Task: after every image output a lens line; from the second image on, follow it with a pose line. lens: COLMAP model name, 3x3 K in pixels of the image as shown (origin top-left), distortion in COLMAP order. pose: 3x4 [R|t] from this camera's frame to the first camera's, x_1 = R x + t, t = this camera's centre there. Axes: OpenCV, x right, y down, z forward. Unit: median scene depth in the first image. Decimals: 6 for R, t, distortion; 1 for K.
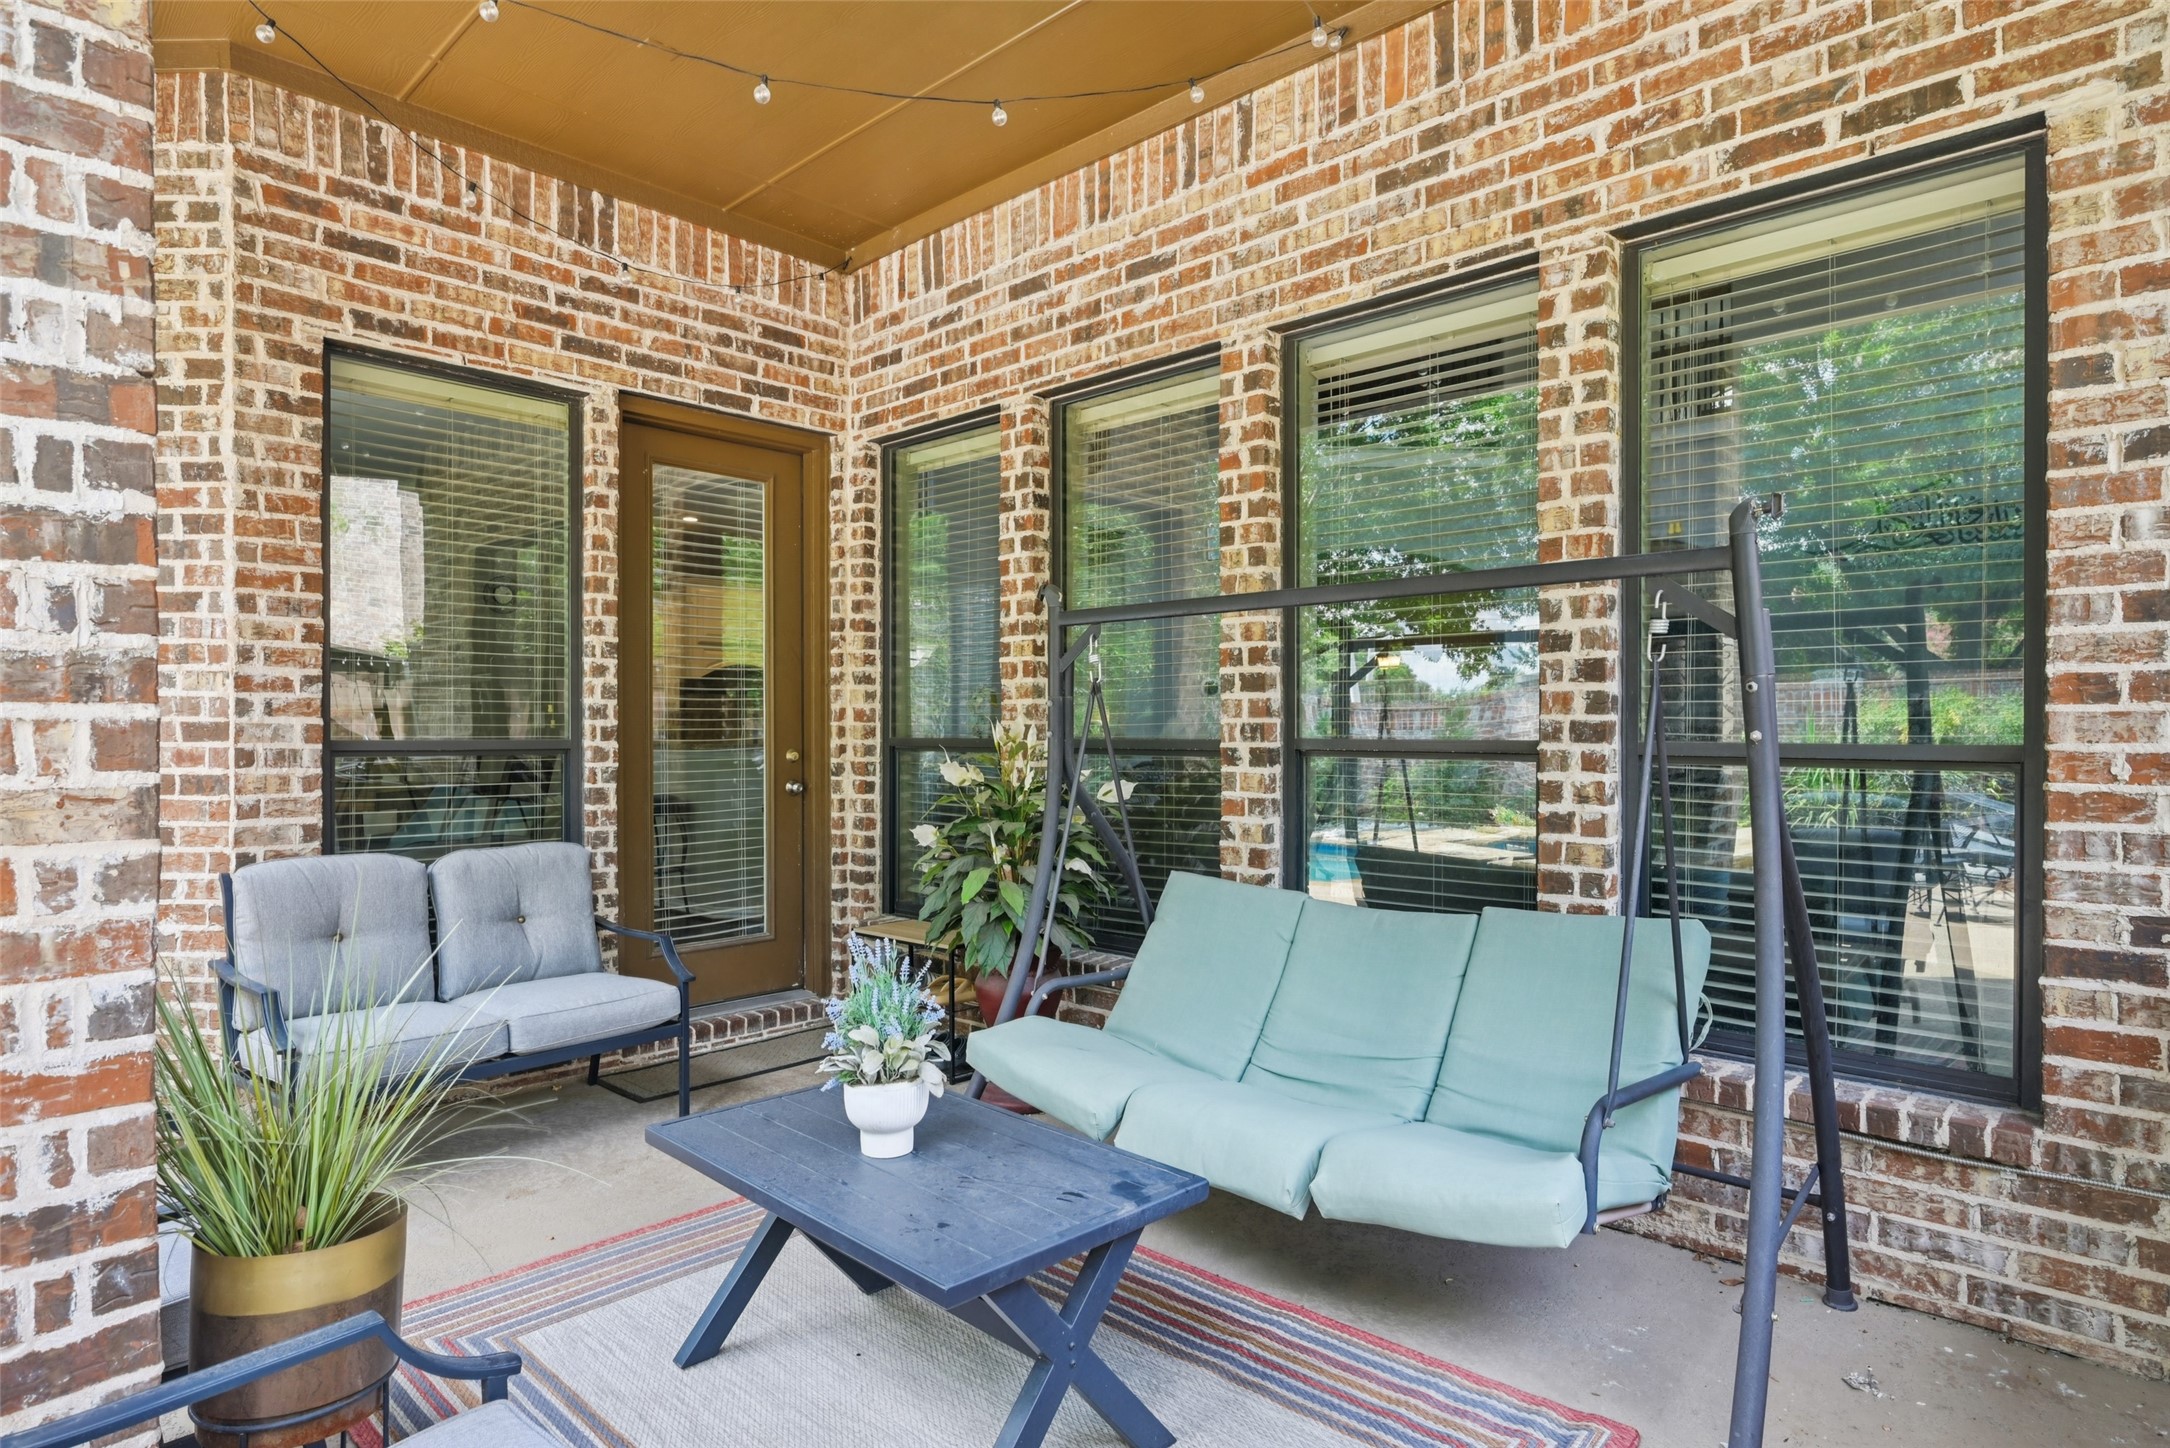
lens RADIAL K [[1177.8, 0, 1082.8], [0, 1177.8, 722.9], [0, 0, 1]] dist [-0.001514, -0.000117]
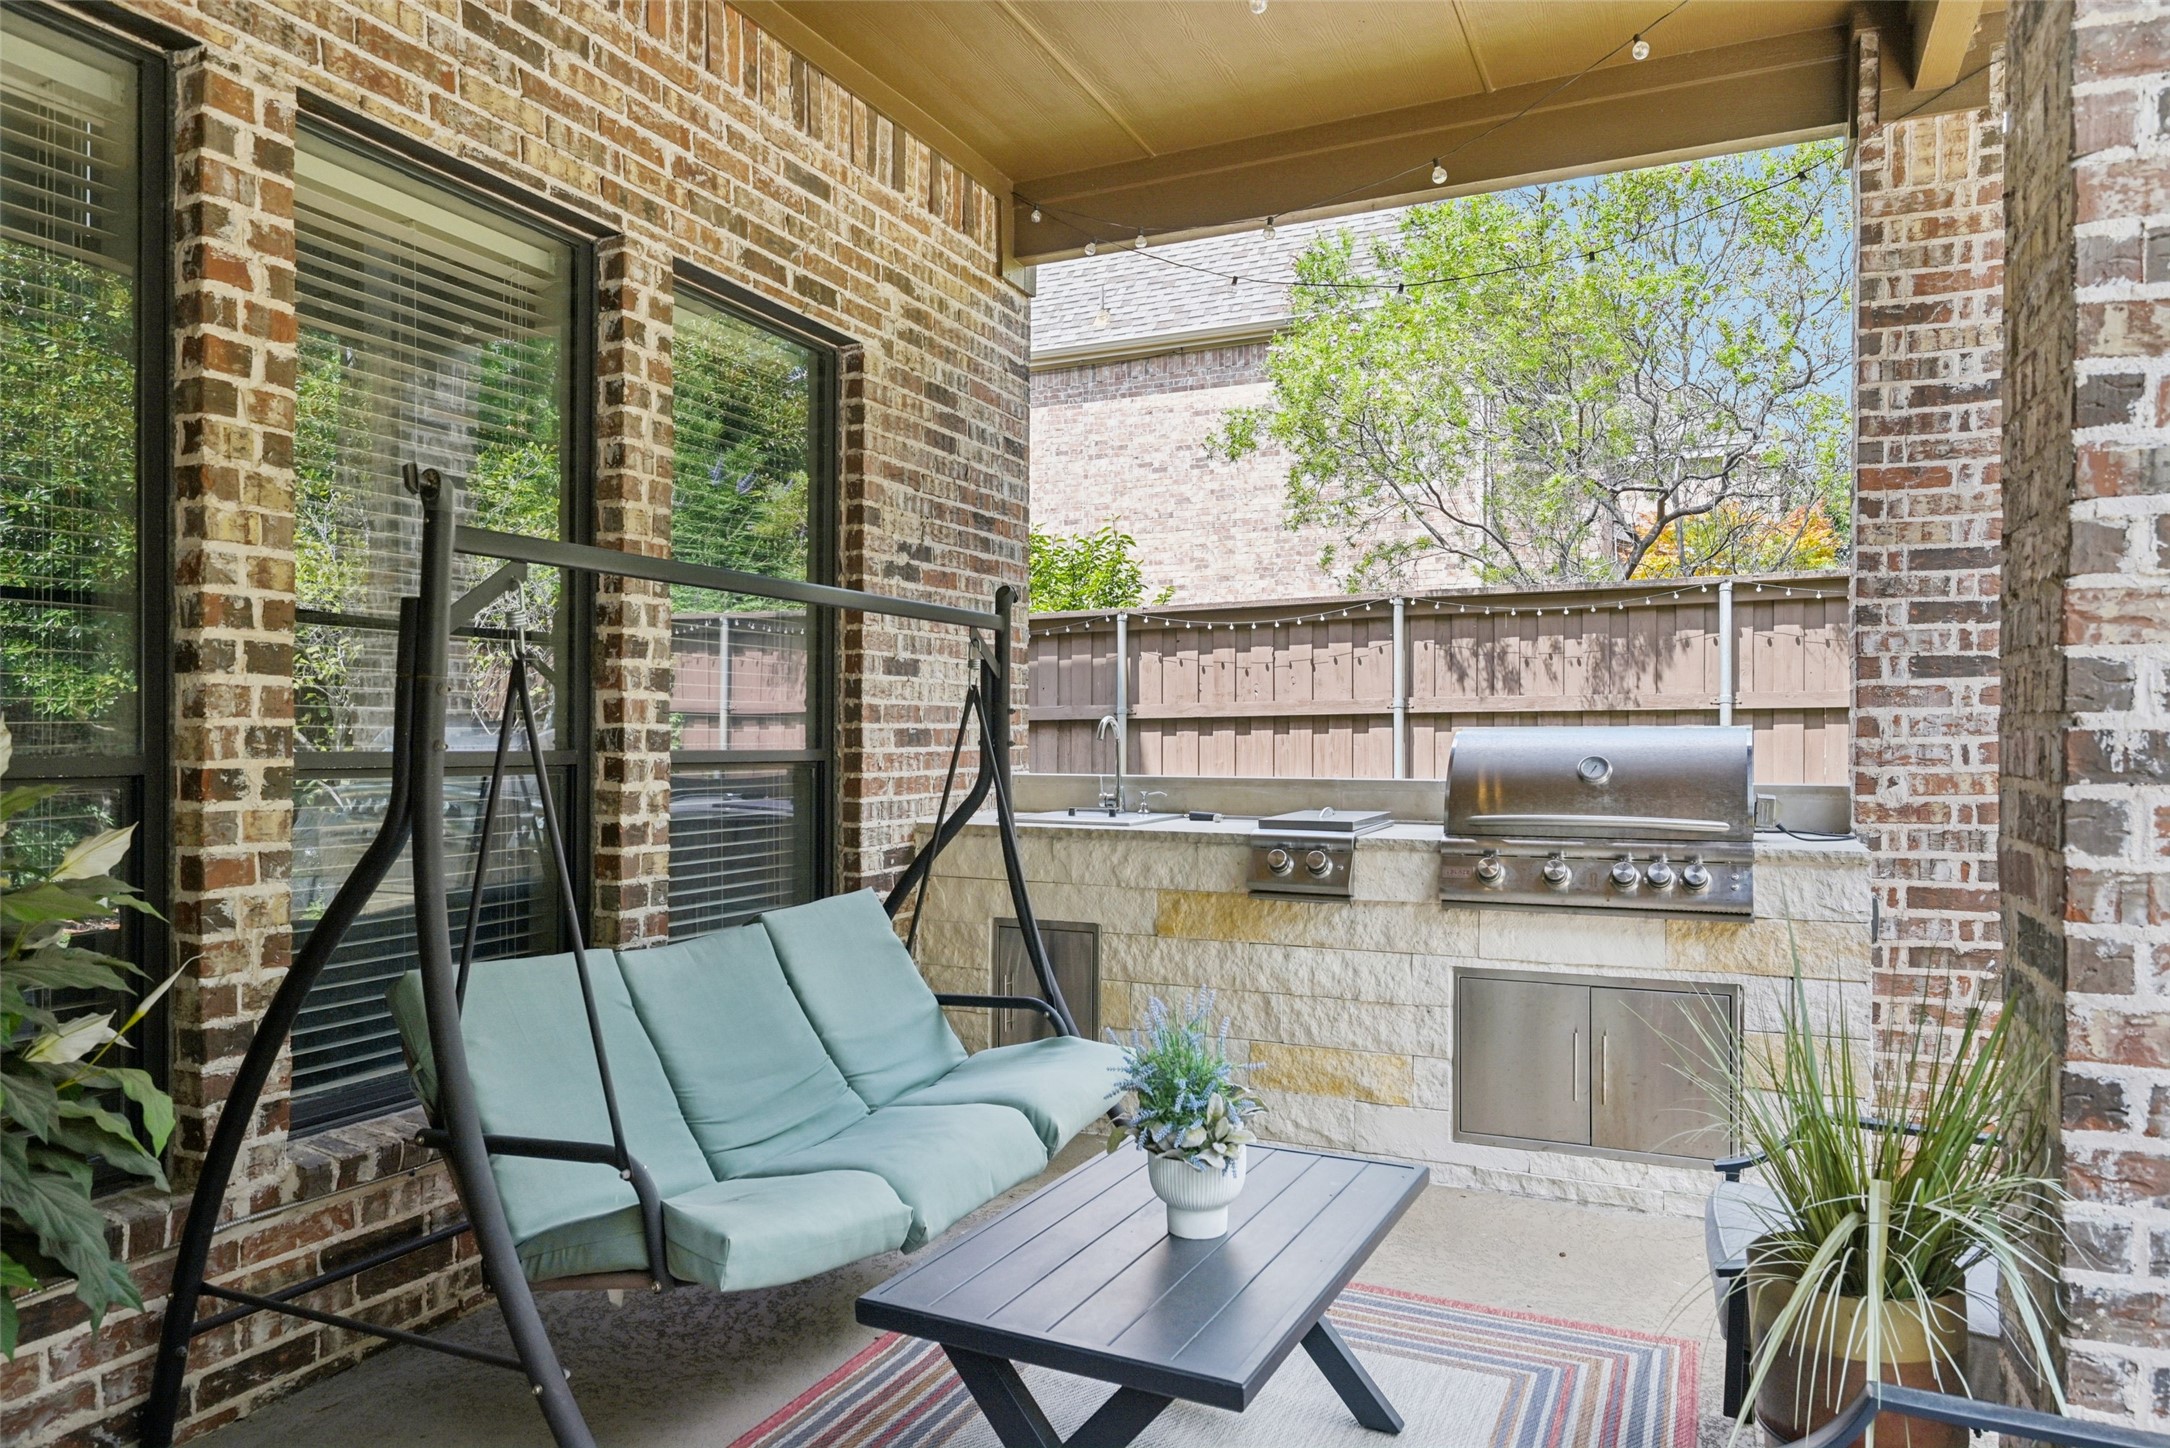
lens RADIAL K [[1379.5, 0, 1084.0], [0, 1379.5, 734.0], [0, 0, 1]] dist [0.002005, 0.000697]
pose [[-0.306188, 0.005638, 0.951954, -0.652386], [-0.005507, 0.999955, -0.007694, 0.007152], [-0.951955, -0.007598, -0.306144, 0.821164]]
